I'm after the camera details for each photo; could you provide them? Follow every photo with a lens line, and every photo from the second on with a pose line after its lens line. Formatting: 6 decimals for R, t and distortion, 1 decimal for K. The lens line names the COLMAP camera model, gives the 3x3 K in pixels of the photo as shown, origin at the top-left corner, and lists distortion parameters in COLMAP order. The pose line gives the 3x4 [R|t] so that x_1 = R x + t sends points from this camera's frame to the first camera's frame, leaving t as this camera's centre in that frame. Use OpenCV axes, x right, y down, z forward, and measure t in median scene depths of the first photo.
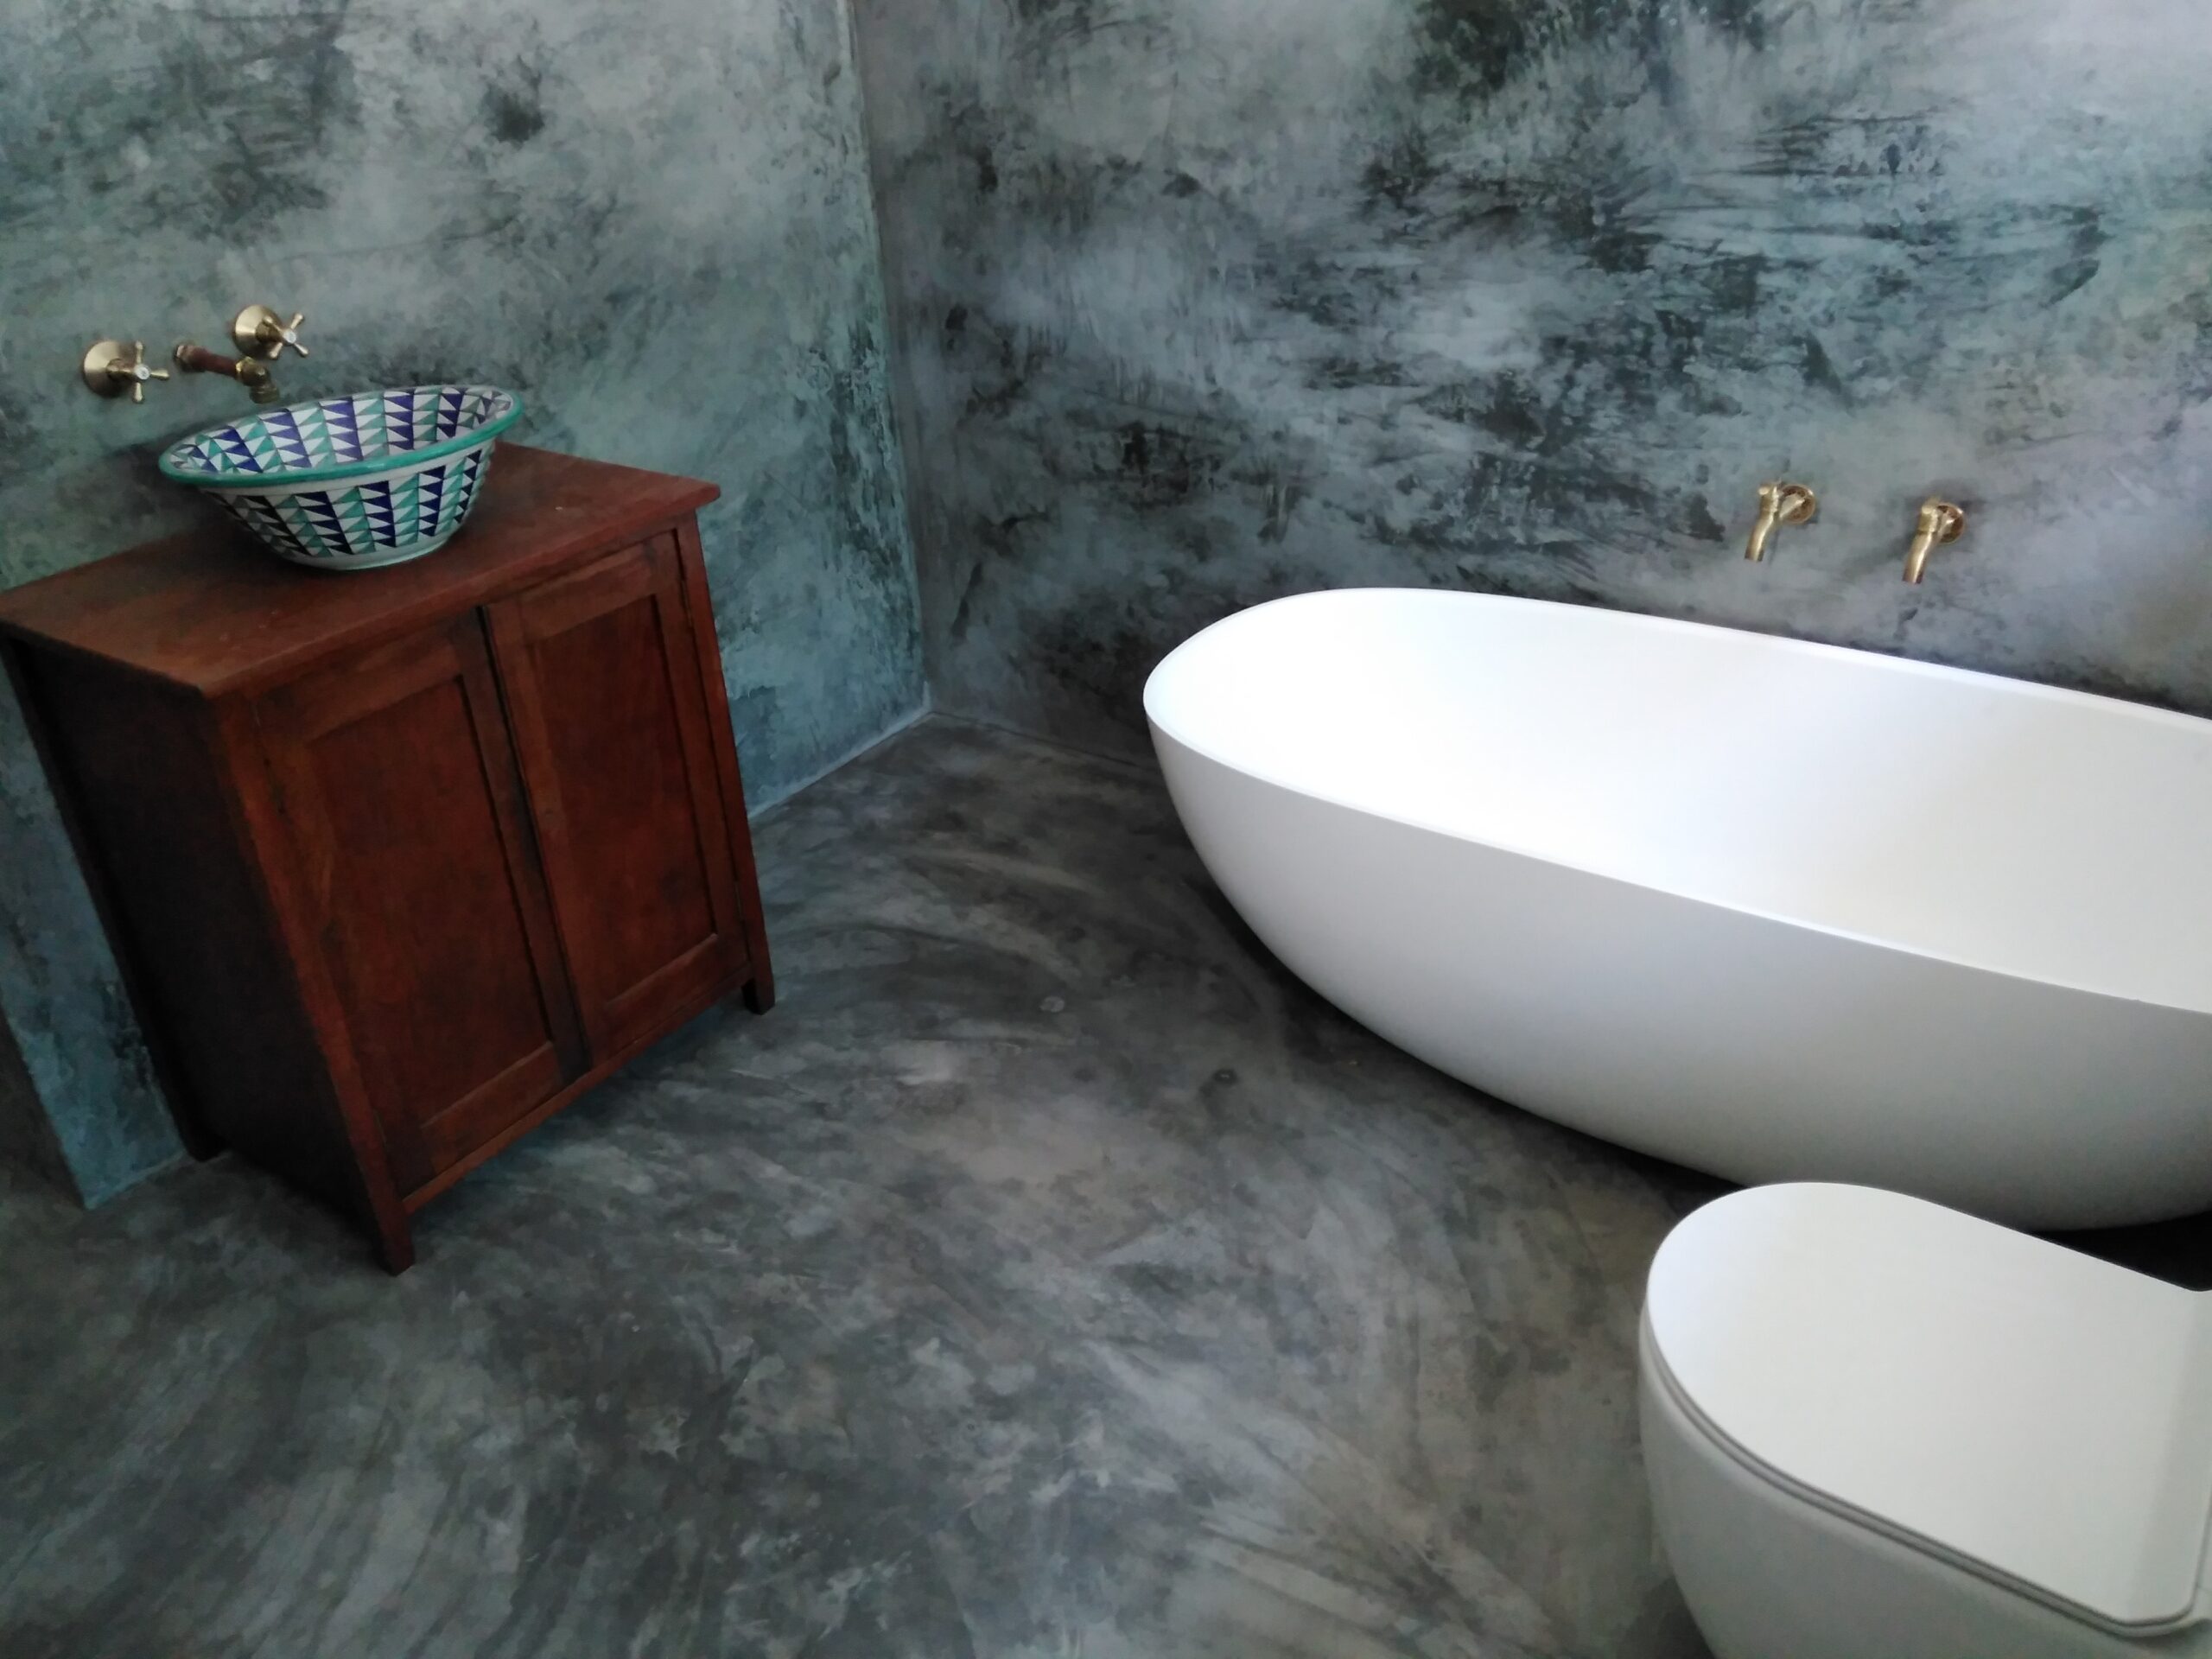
lens RADIAL K [[1824.4, 0, 1088.6], [0, 1824.4, 824.3], [0, 0, 1]] dist [0.114327, -0.143819]
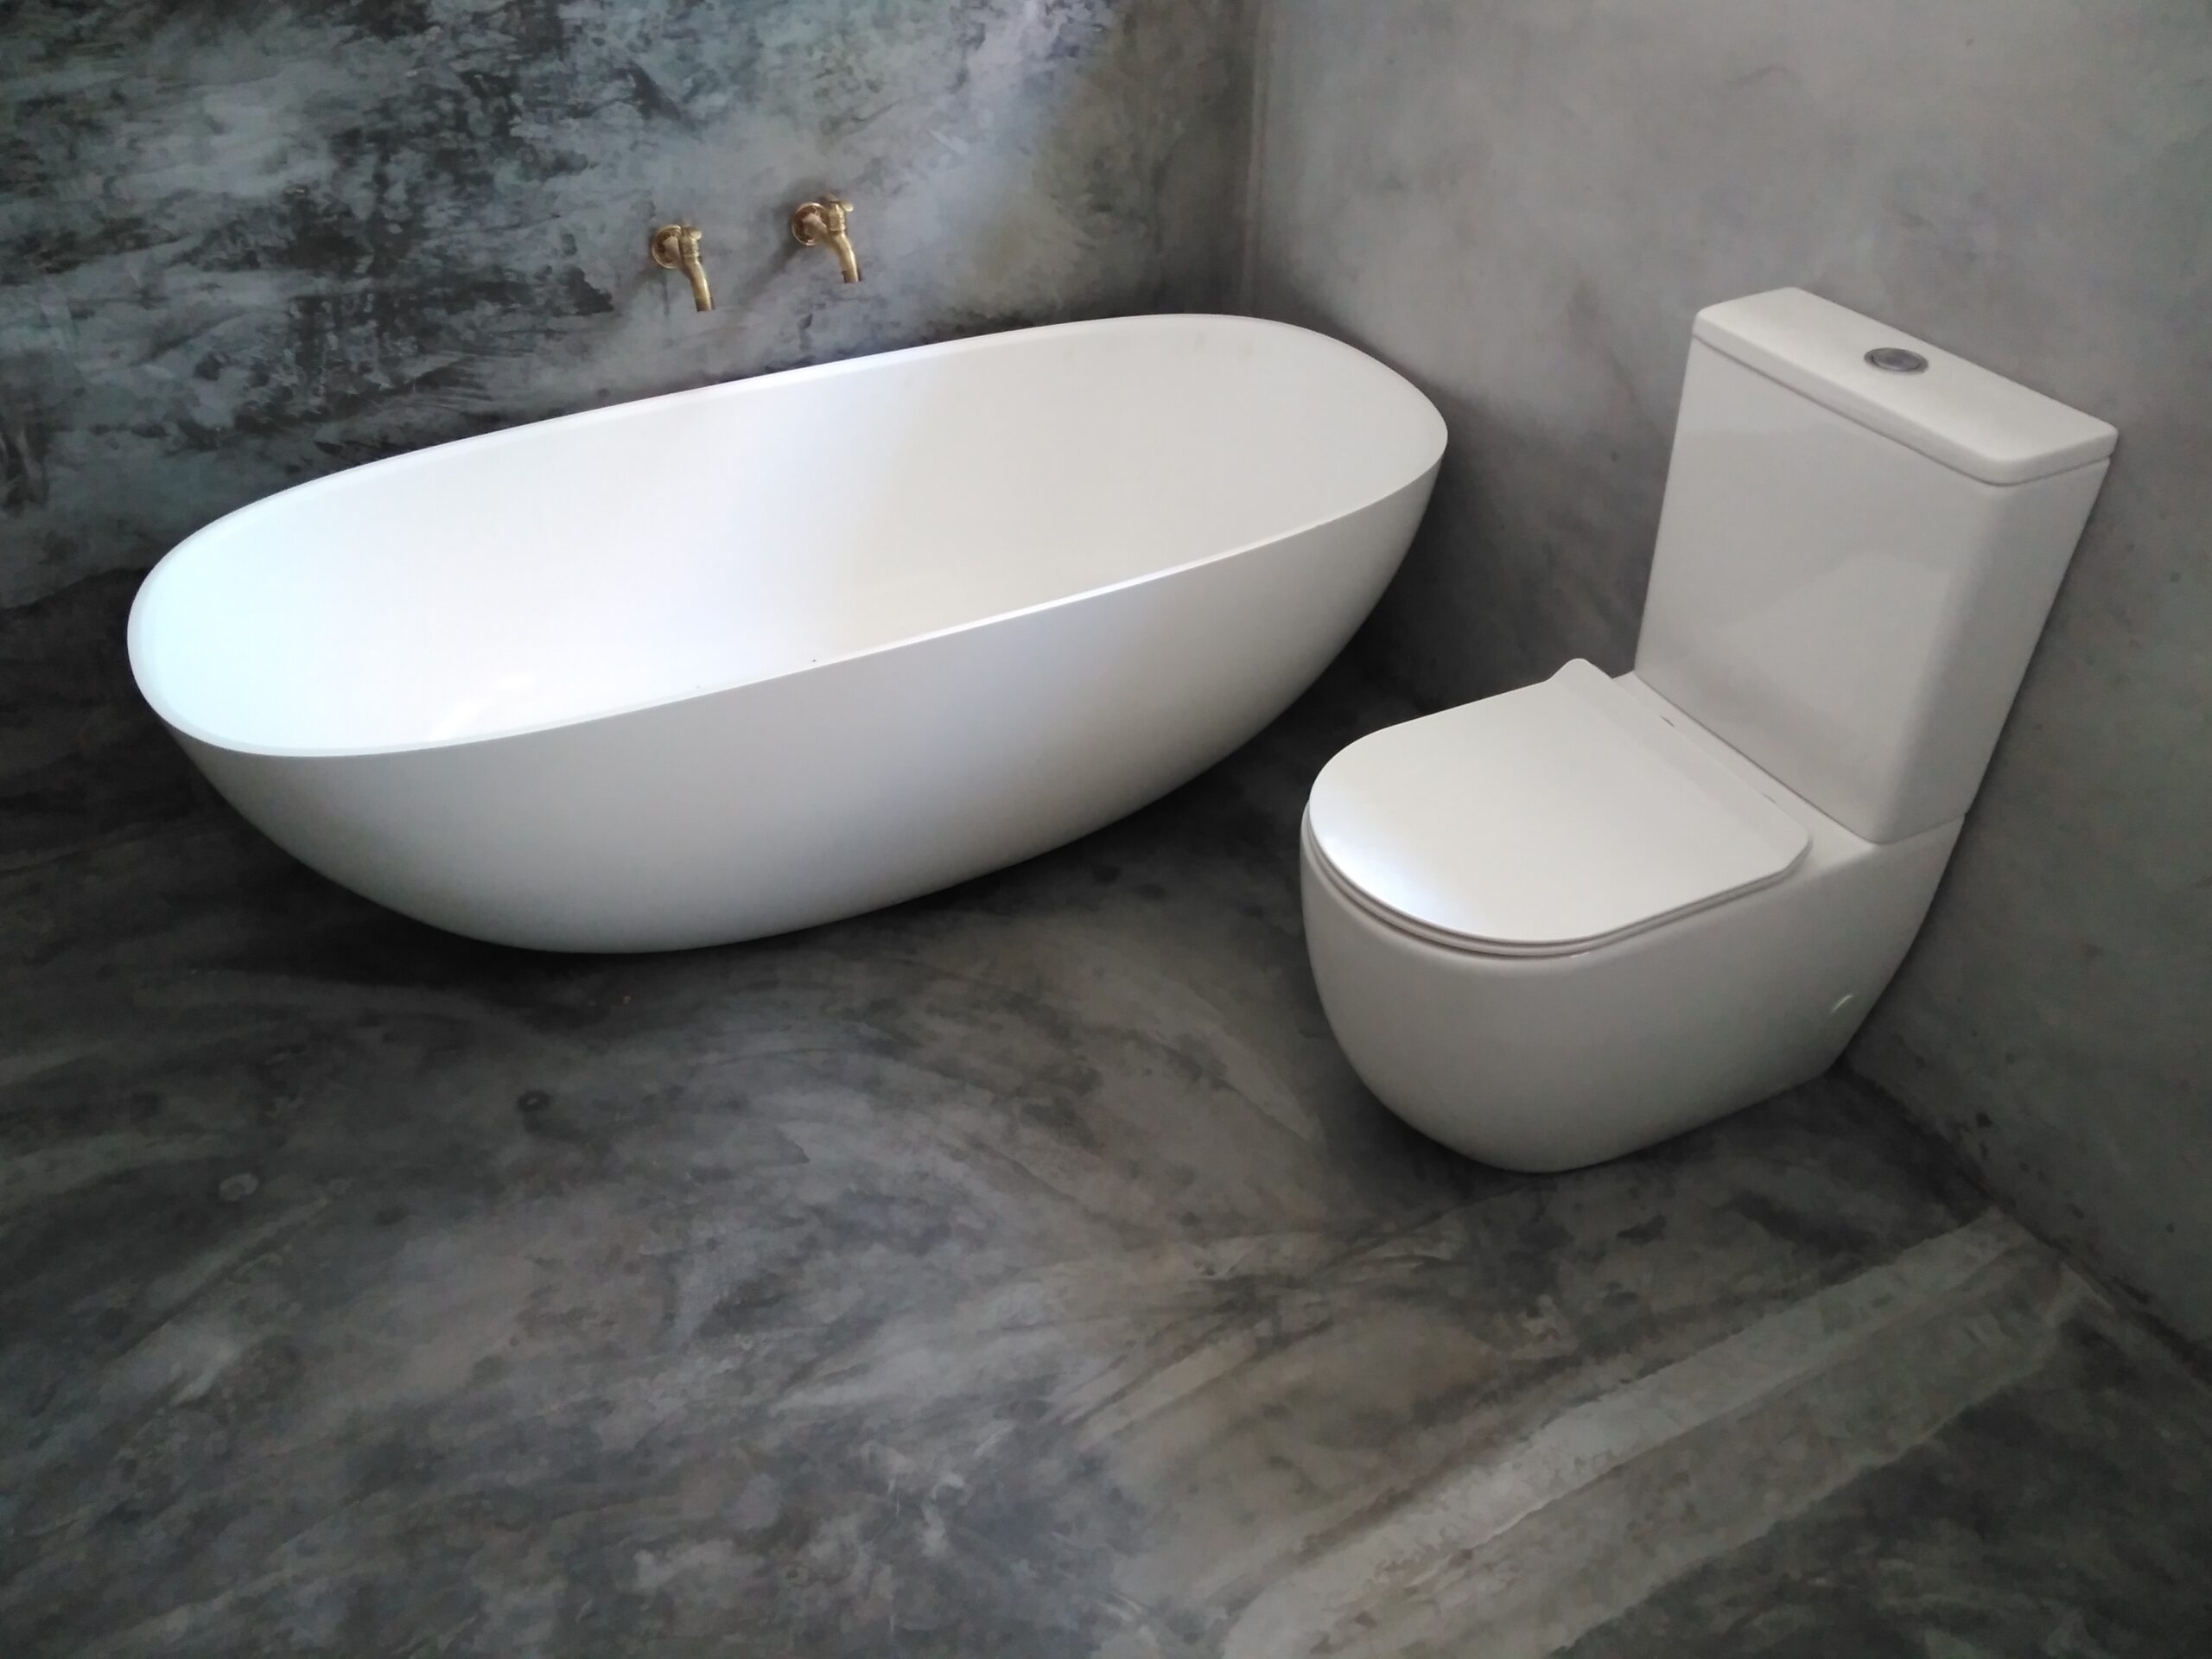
lens RADIAL K [[1824.4, 0, 1088.6], [0, 1824.4, 824.3], [0, 0, 1]] dist [0.114327, -0.143819]
pose [[0.475324, -0.498418, 0.725015, -0.351518], [0.406856, 0.855175, 0.321161, -0.135279], [-0.780087, 0.142321, 0.609269, 0.288728]]
